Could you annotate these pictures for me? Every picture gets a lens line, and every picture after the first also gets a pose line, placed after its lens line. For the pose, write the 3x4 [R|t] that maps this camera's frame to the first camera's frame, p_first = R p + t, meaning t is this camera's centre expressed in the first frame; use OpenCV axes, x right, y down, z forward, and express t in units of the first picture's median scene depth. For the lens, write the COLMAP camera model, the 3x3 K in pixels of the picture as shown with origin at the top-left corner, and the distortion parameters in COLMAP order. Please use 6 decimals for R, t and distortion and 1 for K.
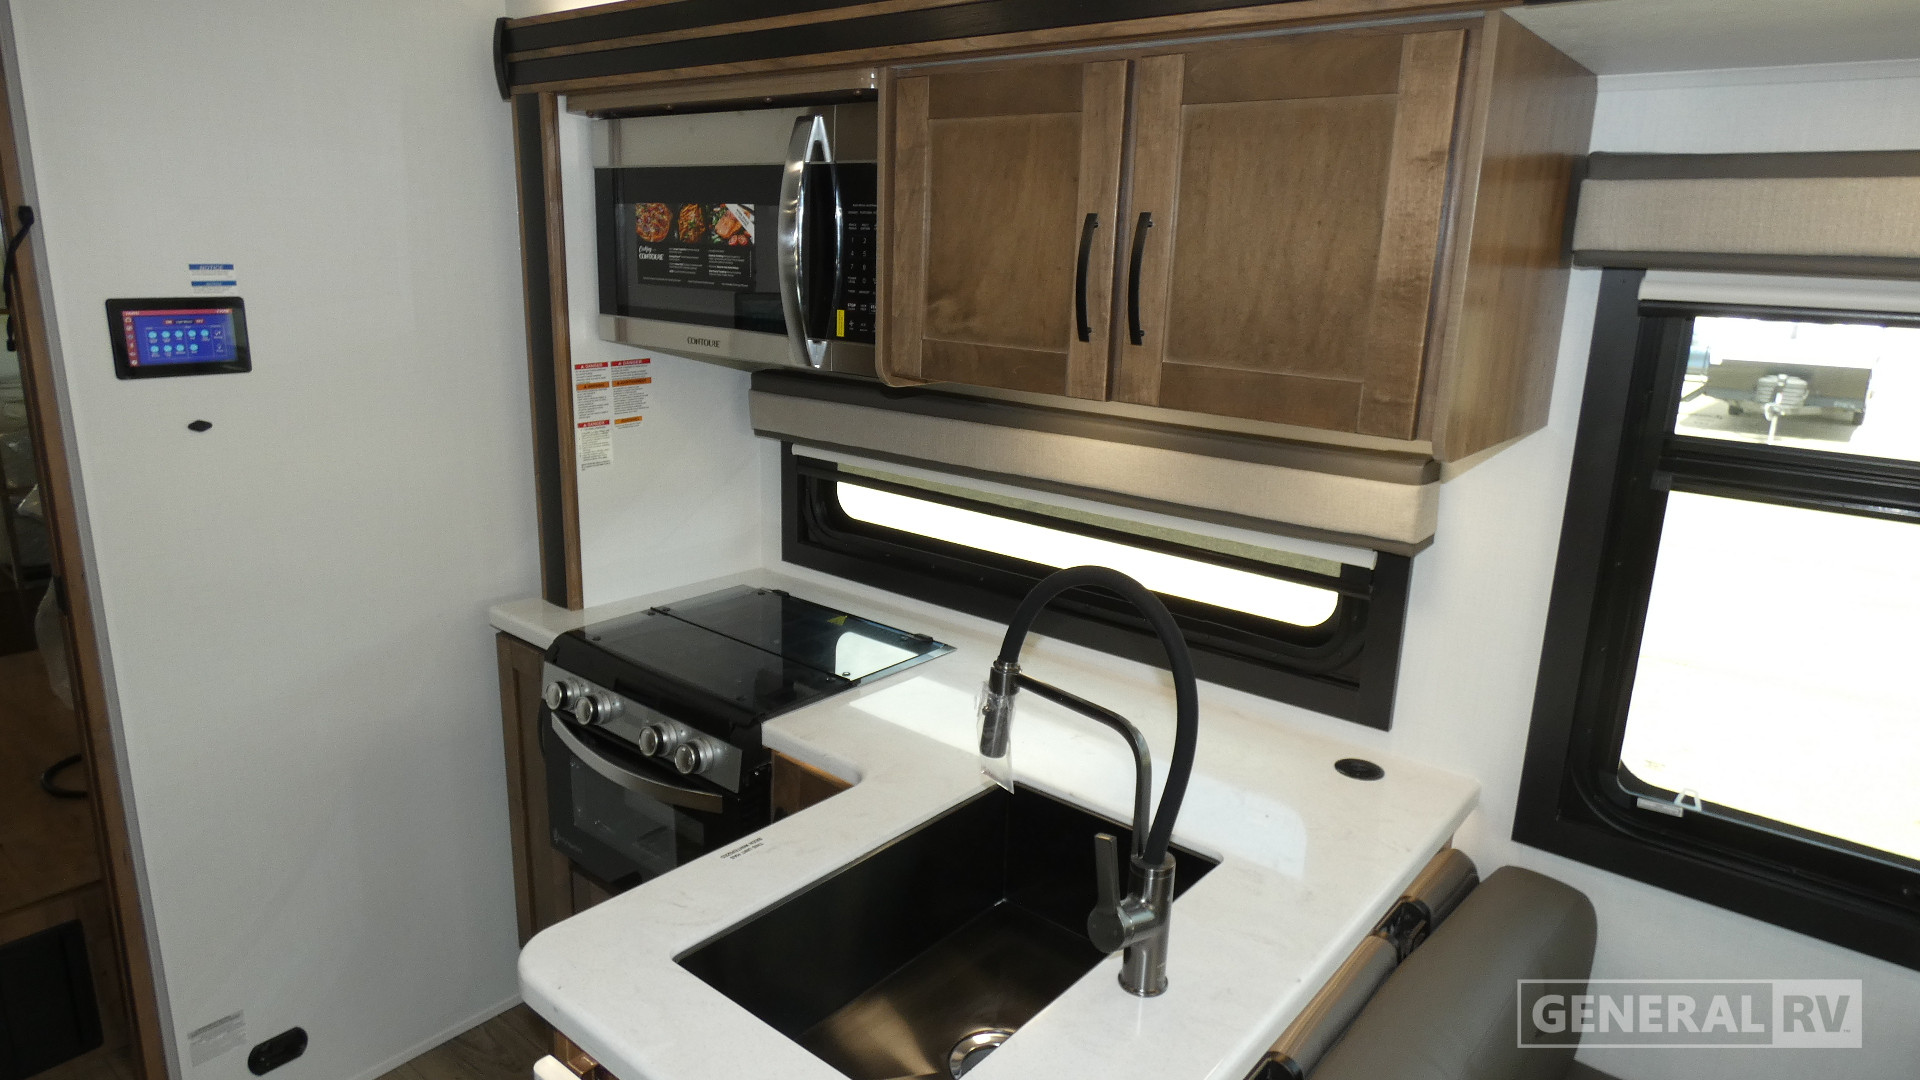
lens RADIAL K [[1138.9, 0, 956.5], [0, 1138.9, 539.6], [0, 0, 1]] dist [-0.006141, 0.000666]
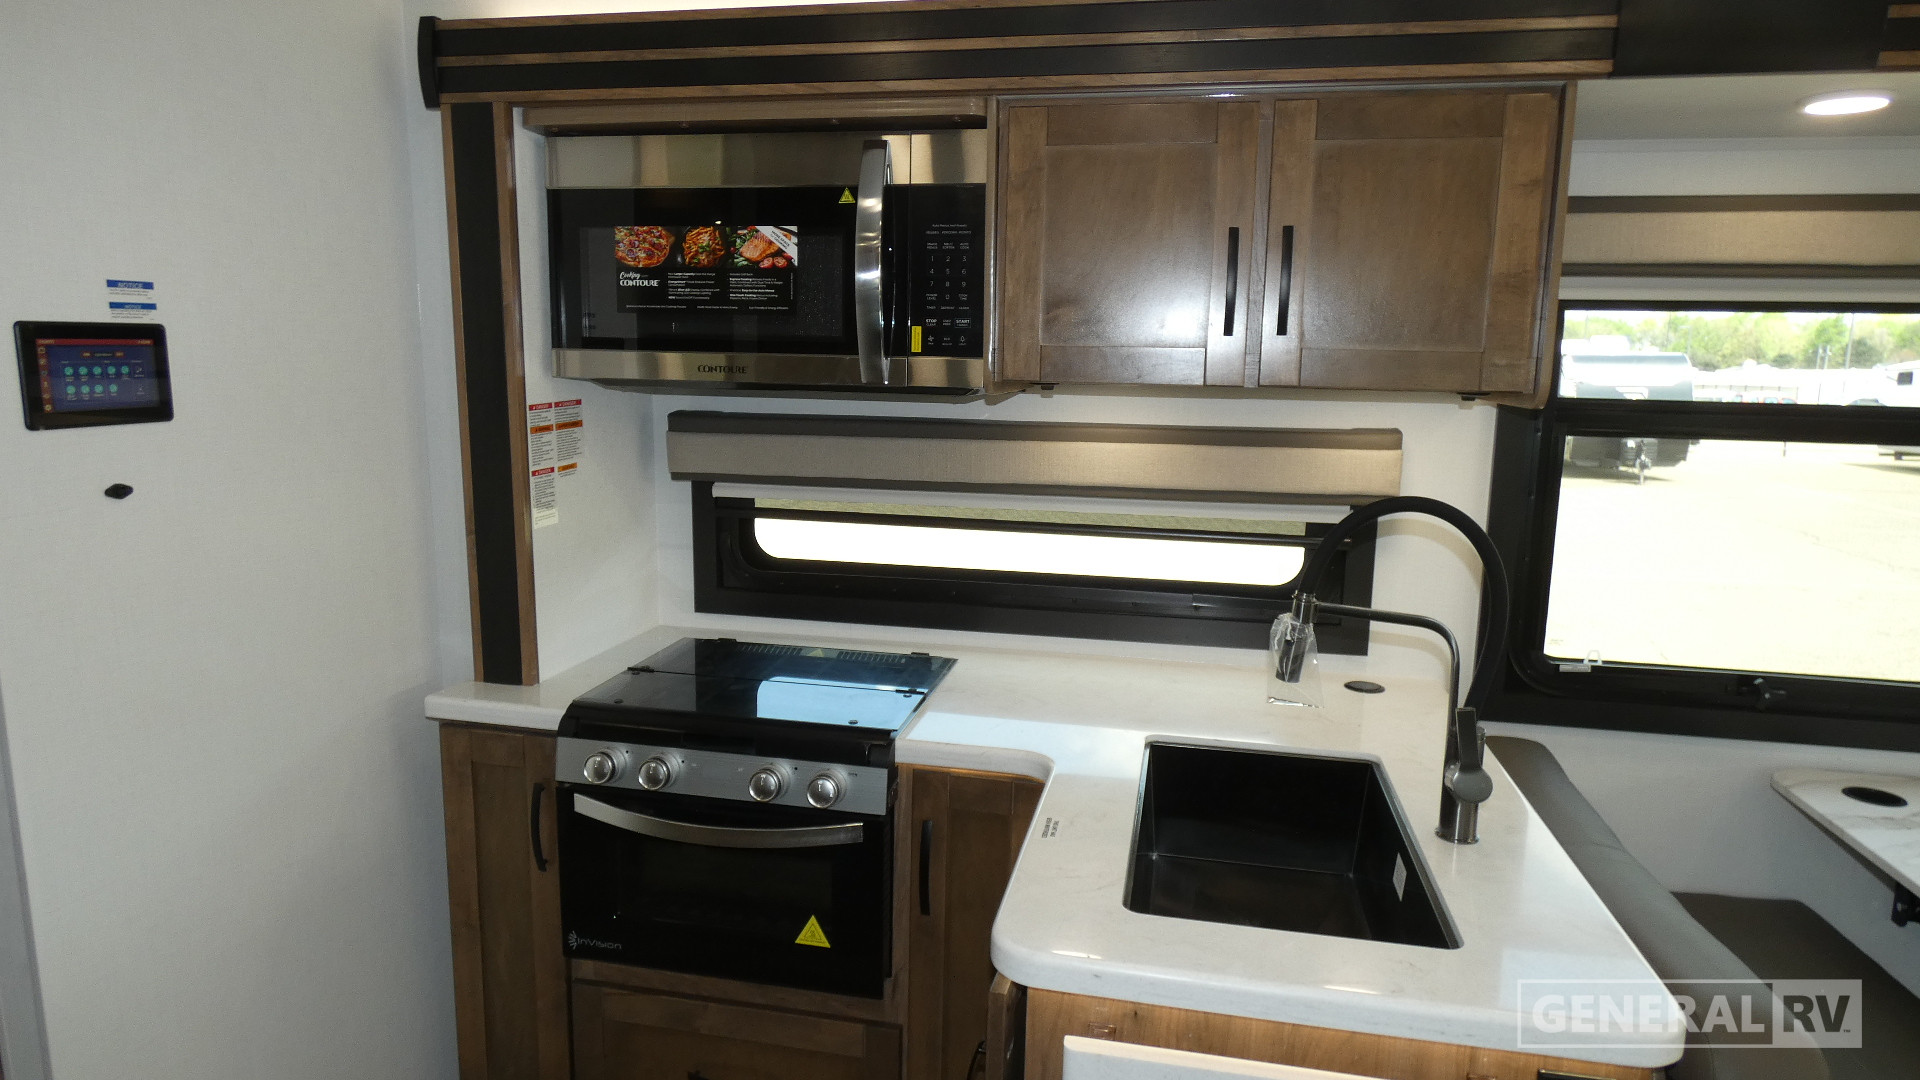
lens RADIAL K [[1138.9, 0, 961.9], [0, 1138.9, 541.0], [0, 0, 1]] dist [-0.006141, 0.000666]
pose [[0.886427, -0.095355, 0.452939, -0.518239], [0.127517, 0.990992, -0.040930, 0.036743], [-0.444956, 0.094039, 0.890601, 0.074234]]
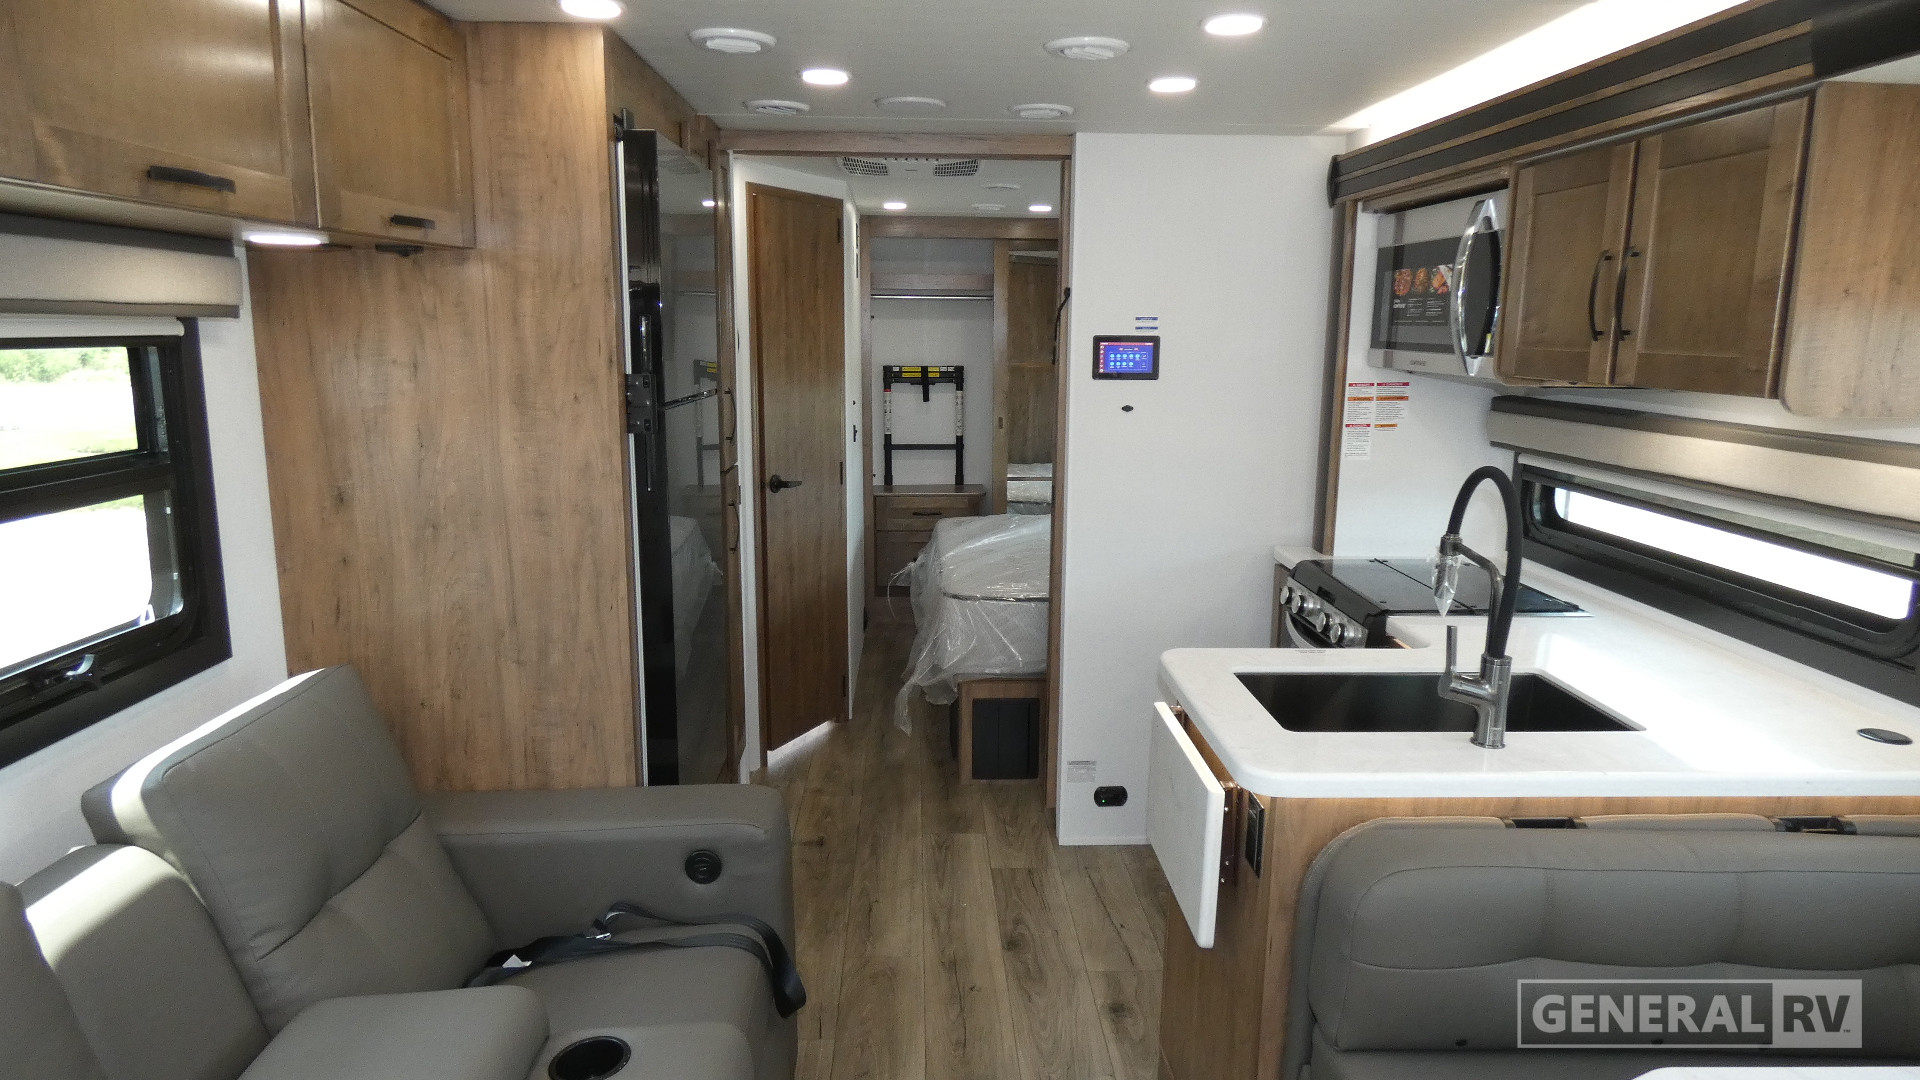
lens RADIAL K [[1138.9, 0, 957.9], [0, 1138.9, 542.6], [0, 0, 1]] dist [-0.006141, 0.000666]
pose [[0.665617, 0.113600, -0.737597, 0.491095], [-0.171703, 0.985143, -0.003222, 0.157557], [0.726272, 0.128792, 0.675234, -0.361171]]
